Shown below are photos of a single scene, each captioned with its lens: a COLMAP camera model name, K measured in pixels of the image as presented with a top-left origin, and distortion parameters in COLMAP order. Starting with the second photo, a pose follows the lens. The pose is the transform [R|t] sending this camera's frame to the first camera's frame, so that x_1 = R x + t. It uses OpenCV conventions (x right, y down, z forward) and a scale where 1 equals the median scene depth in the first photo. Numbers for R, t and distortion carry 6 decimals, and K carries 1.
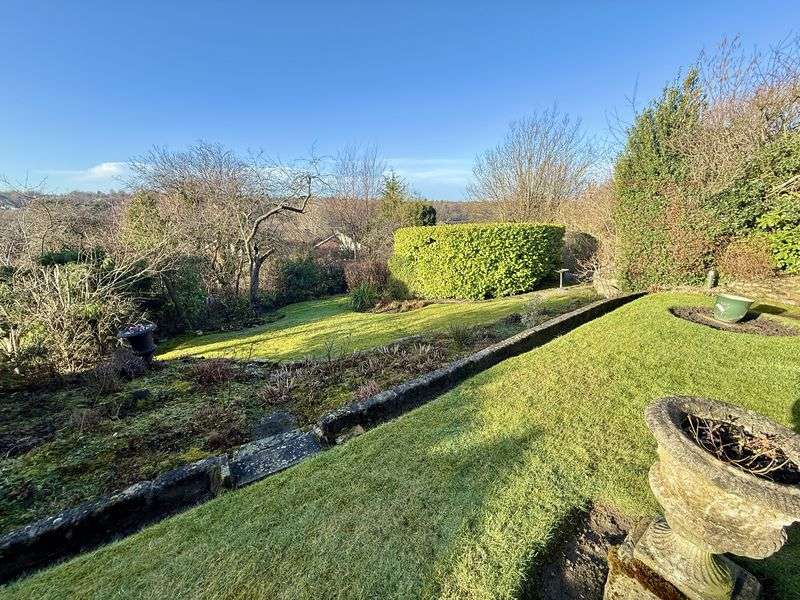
lens RADIAL K [[319.0, 0, 400.7], [0, 319.0, 299.2], [0, 0, 1]] dist [0.000578, -0.000140]
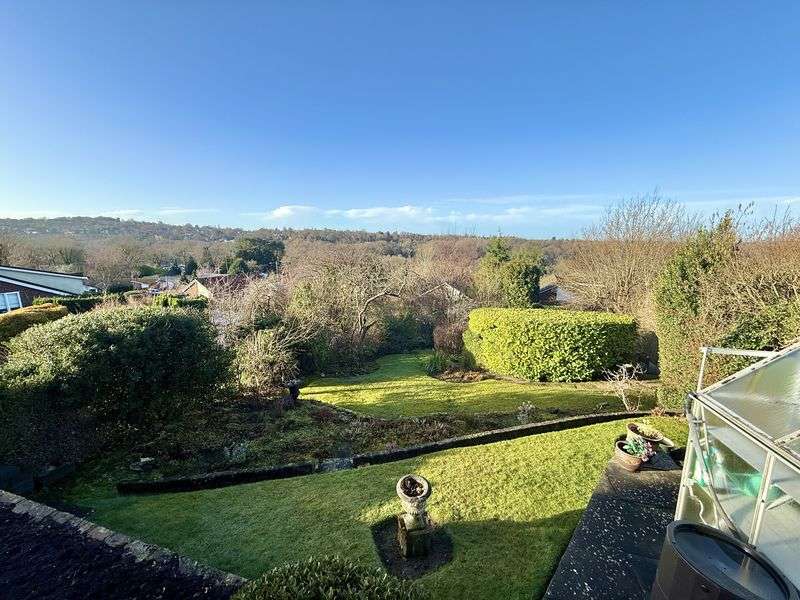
lens RADIAL K [[319.0, 0, 398.6], [0, 319.0, 299.5], [0, 0, 1]] dist [0.000578, -0.000140]
pose [[0.931447, 0.080616, -0.354834, 0.184724], [-0.118397, 0.989231, -0.086049, -0.140706], [0.344076, 0.122161, 0.930961, -0.286721]]
